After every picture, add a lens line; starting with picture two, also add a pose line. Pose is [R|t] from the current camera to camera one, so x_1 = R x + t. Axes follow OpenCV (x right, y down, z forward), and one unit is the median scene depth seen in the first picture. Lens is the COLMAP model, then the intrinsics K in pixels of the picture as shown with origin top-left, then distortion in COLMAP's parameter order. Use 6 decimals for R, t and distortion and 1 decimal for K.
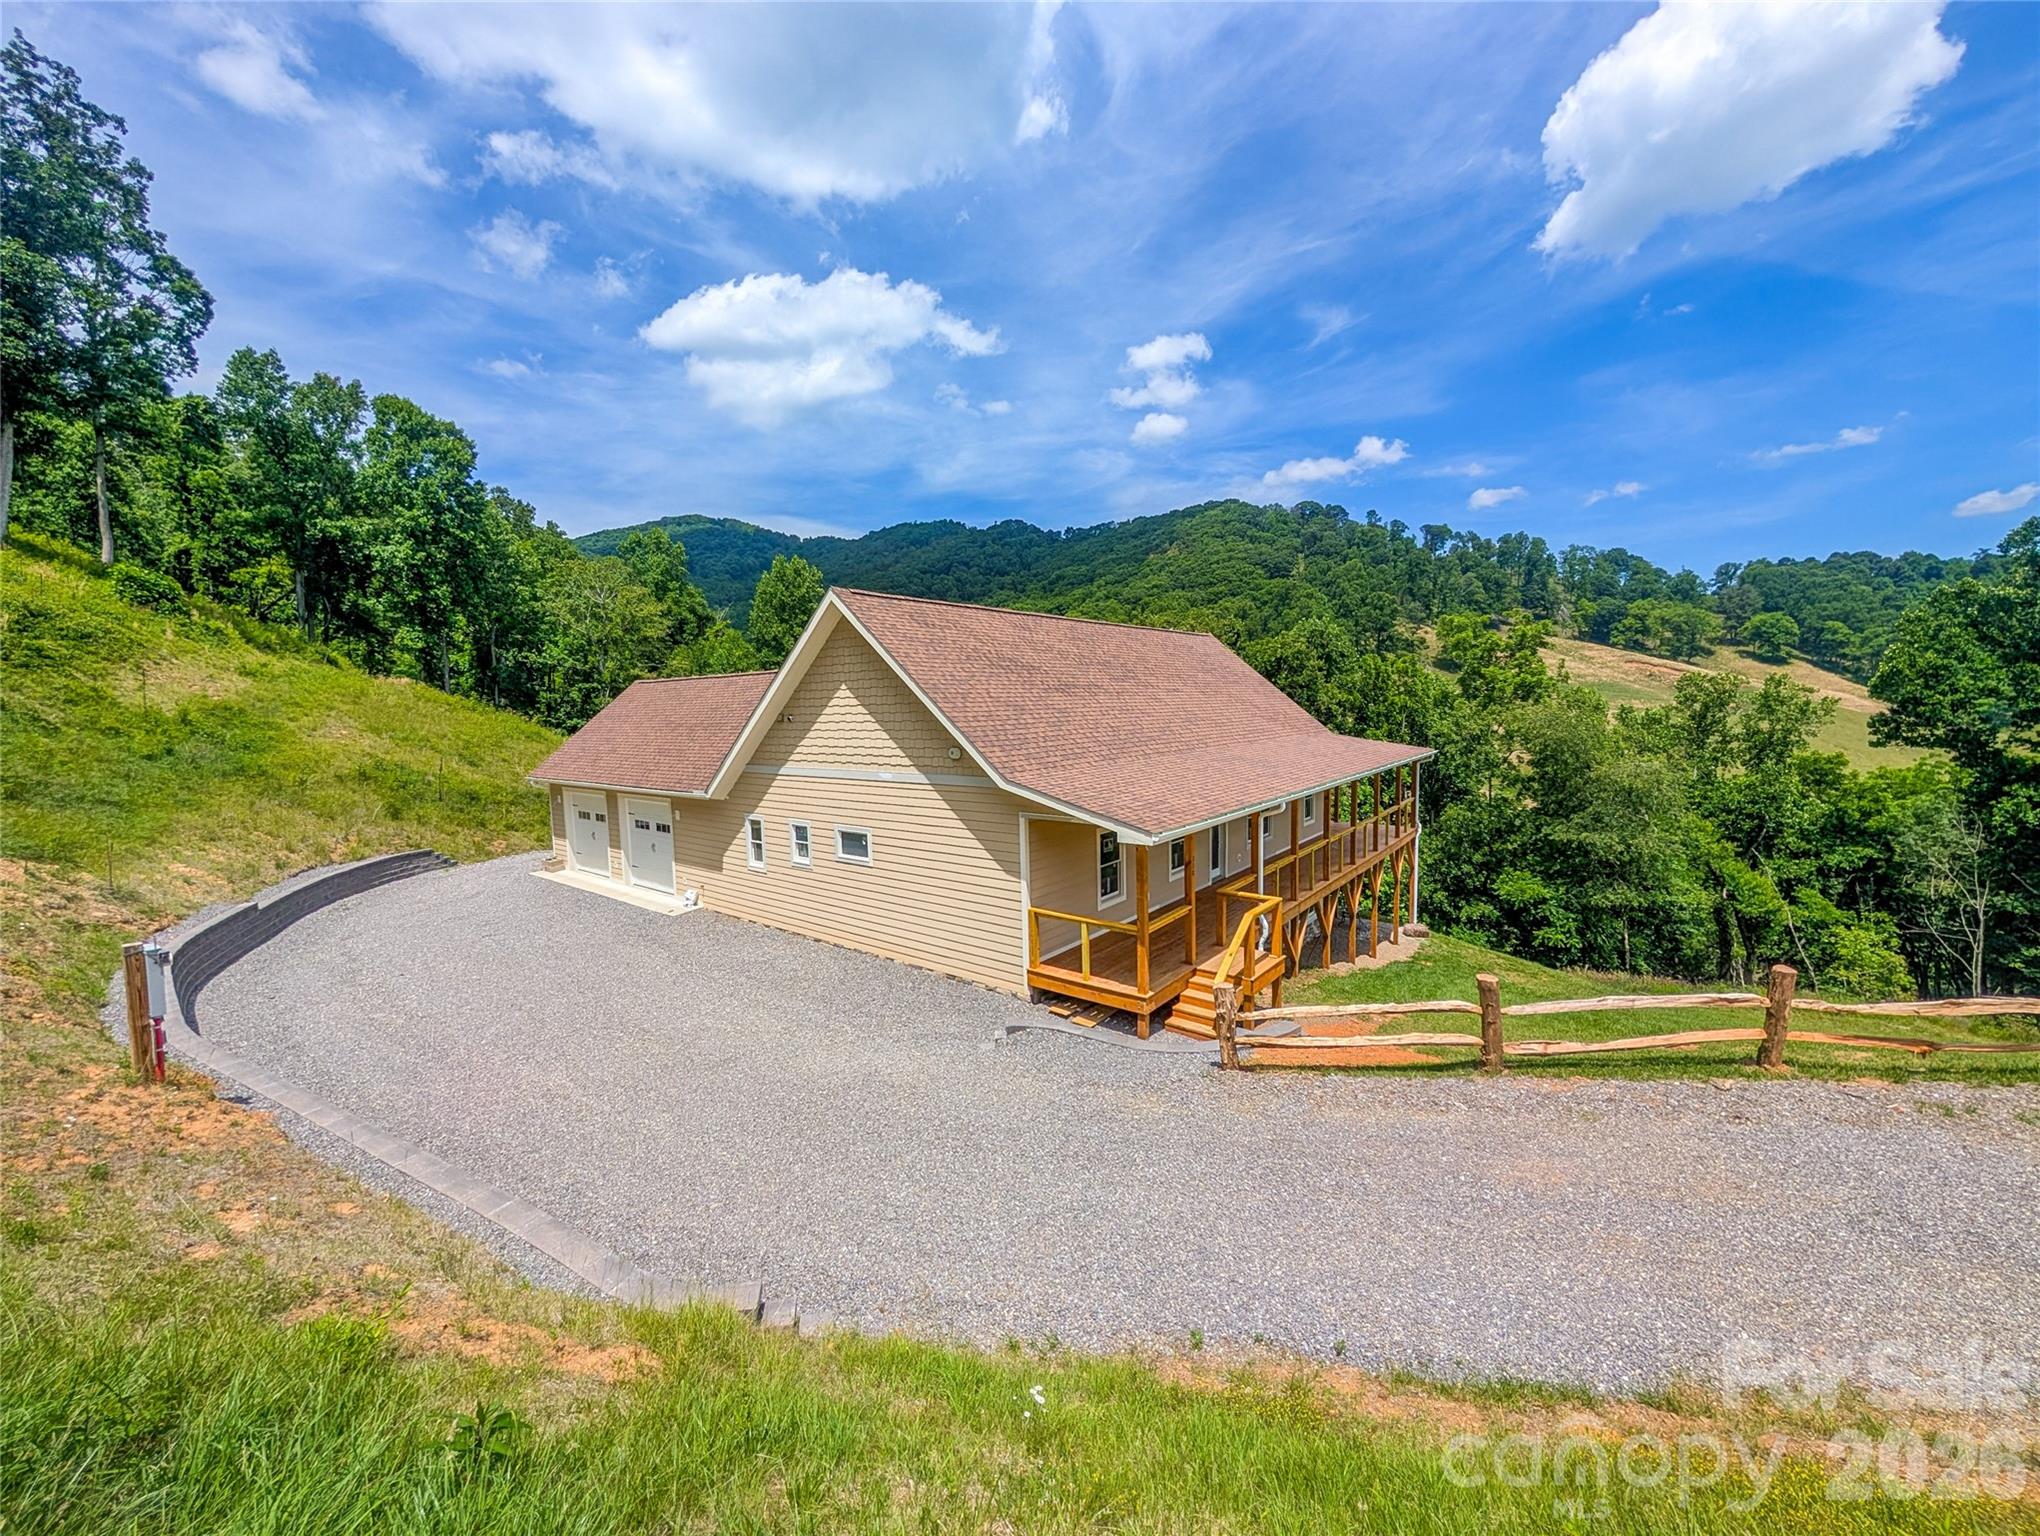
lens RADIAL K [[780.7, 0, 1022.2], [0, 780.7, 772.4], [0, 0, 1]] dist [0.000845, 0.000274]
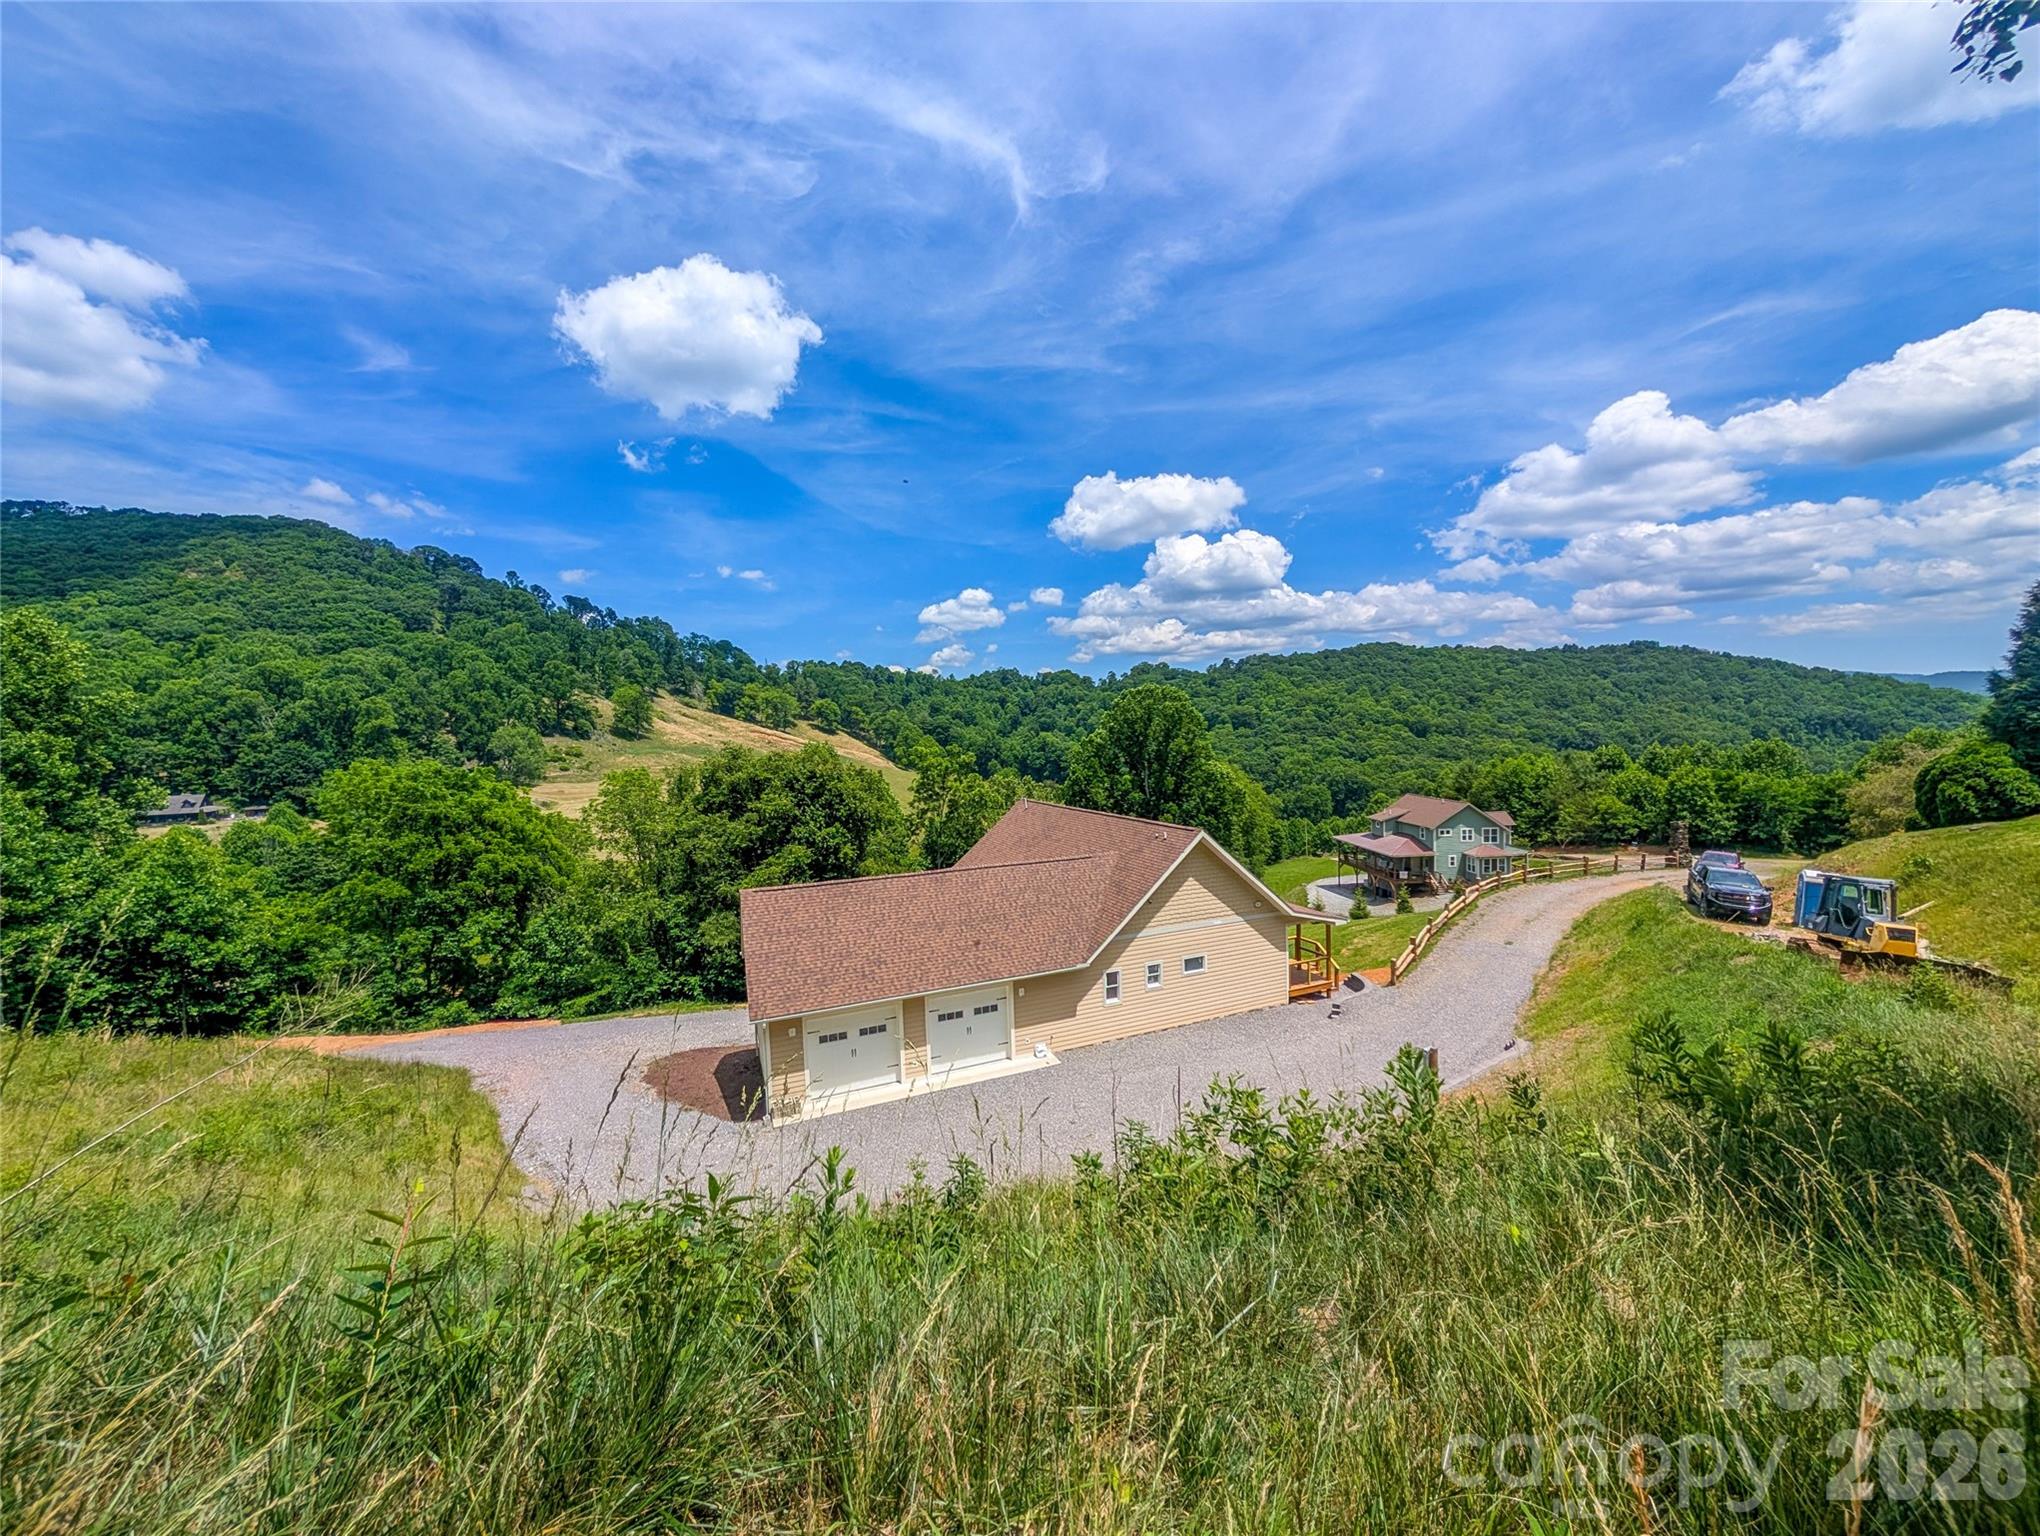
lens RADIAL K [[743.5, 0, 1021.4], [0, 743.5, 768.3], [0, 0, 1]] dist [0.001162, 0.000054]
pose [[0.480239, -0.031893, 0.876558, -0.475807], [0.096541, 0.995189, -0.016682, -0.089877], [-0.871809, 0.092636, 0.481008, 0.126732]]
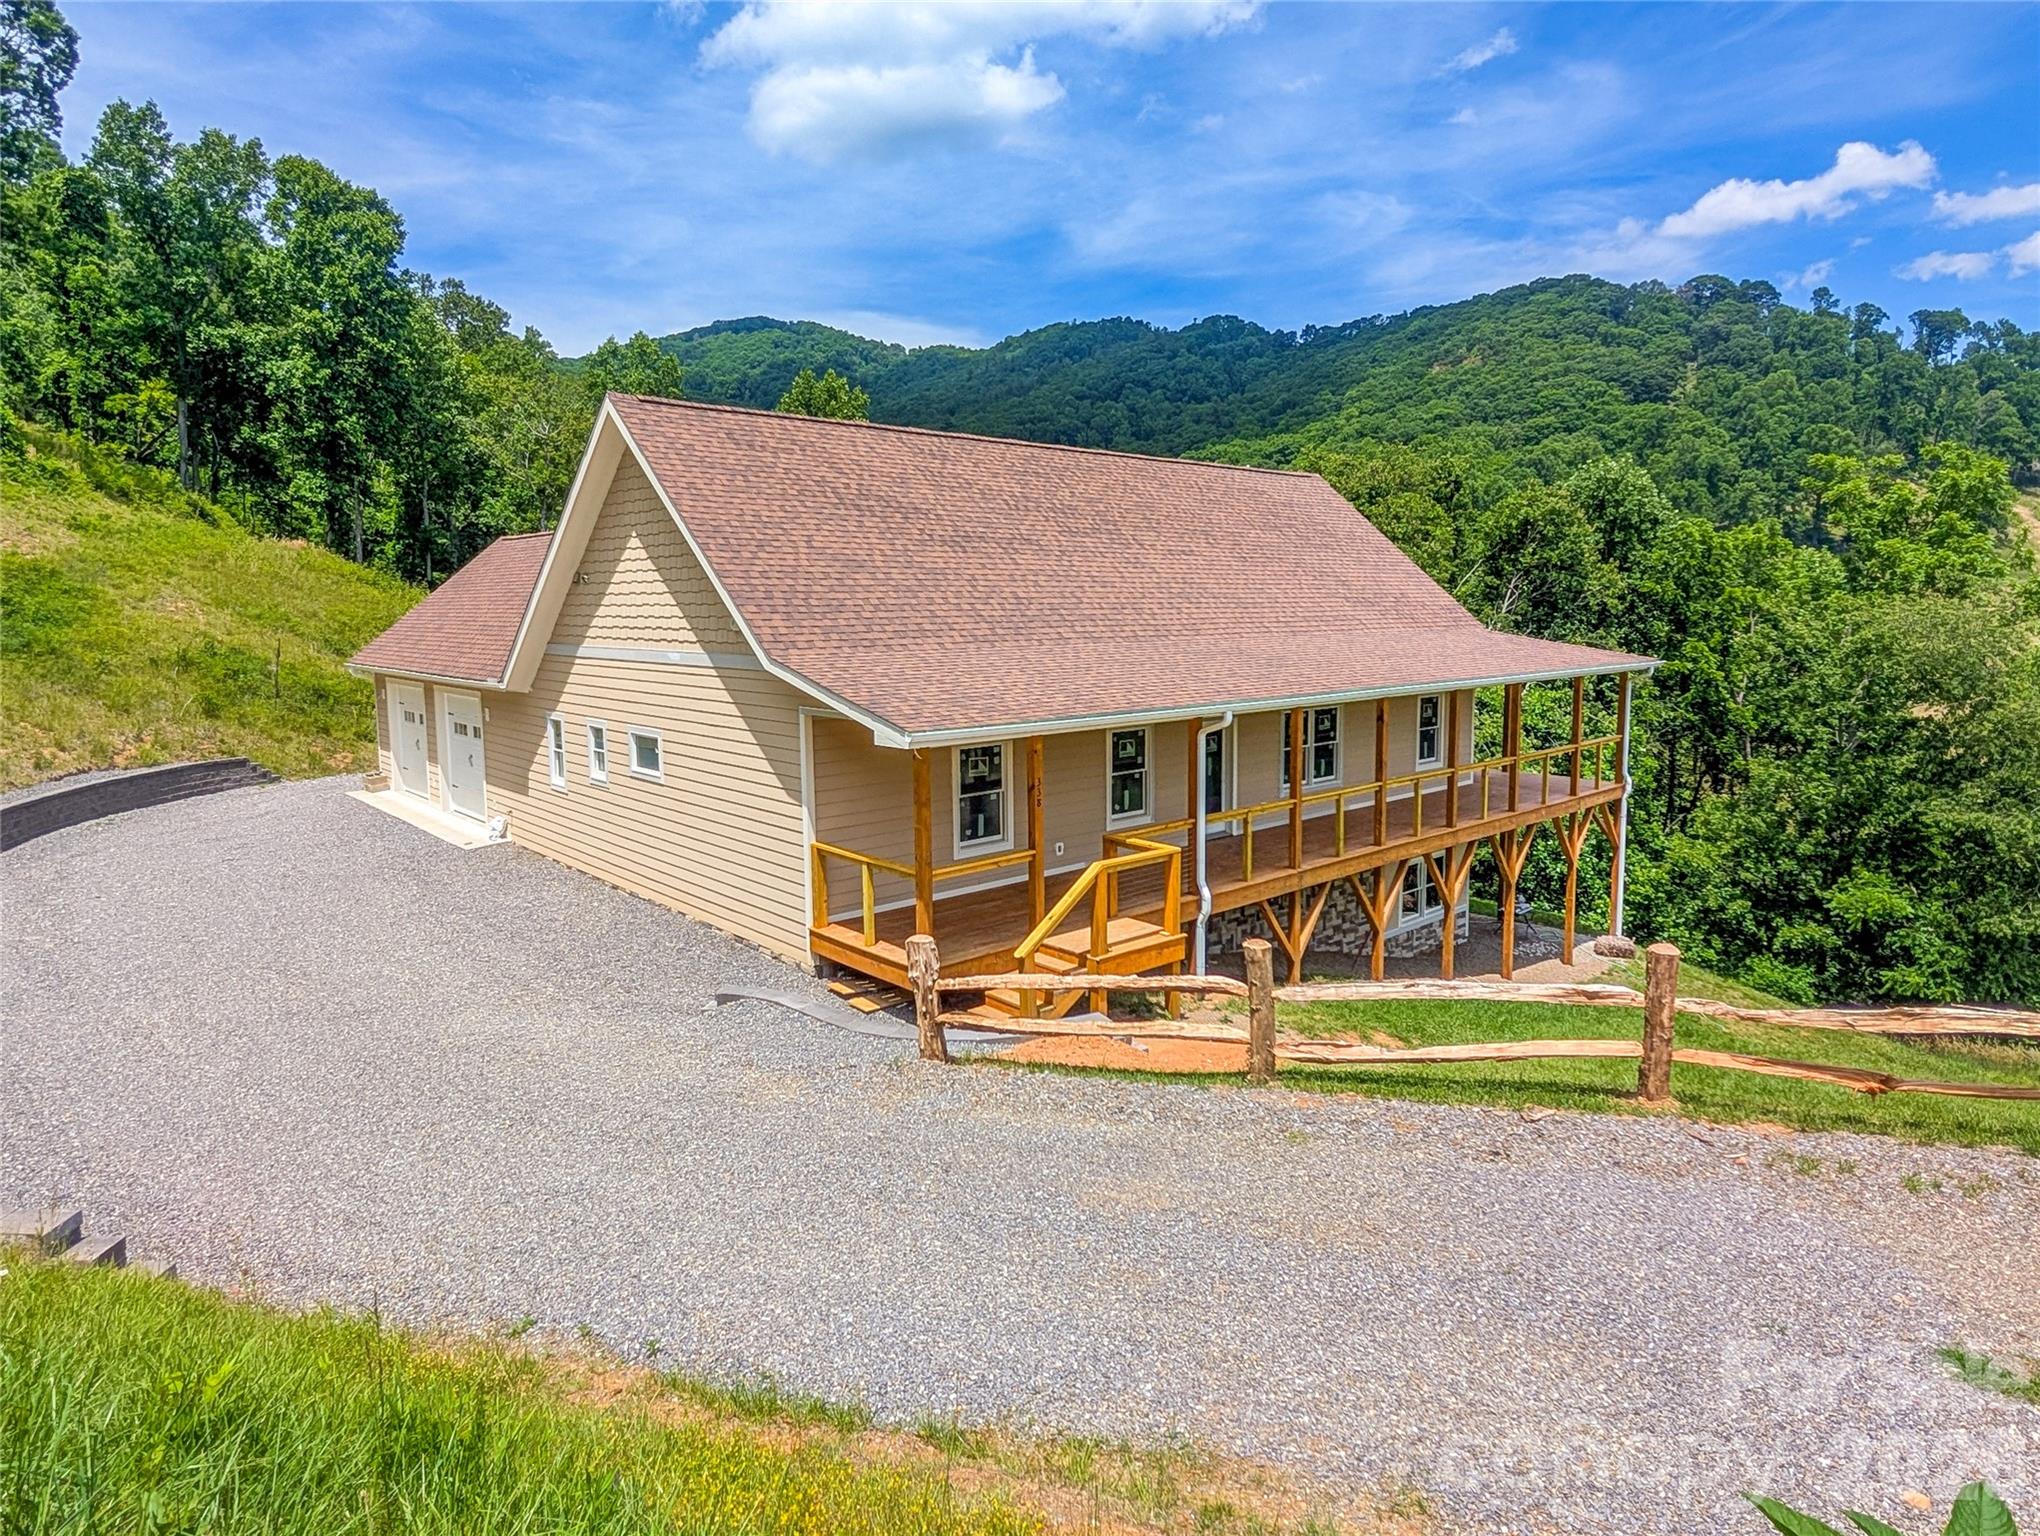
lens RADIAL K [[1186.9, 0, 1044.6], [0, 1186.9, 730.9], [0, 0, 1]] dist [0.000177, 0.001213]
pose [[0.987145, 0.035812, -0.155764, 0.080663], [-0.032318, 0.999167, 0.024903, 0.008275], [0.156526, -0.019549, 0.987480, -0.005836]]
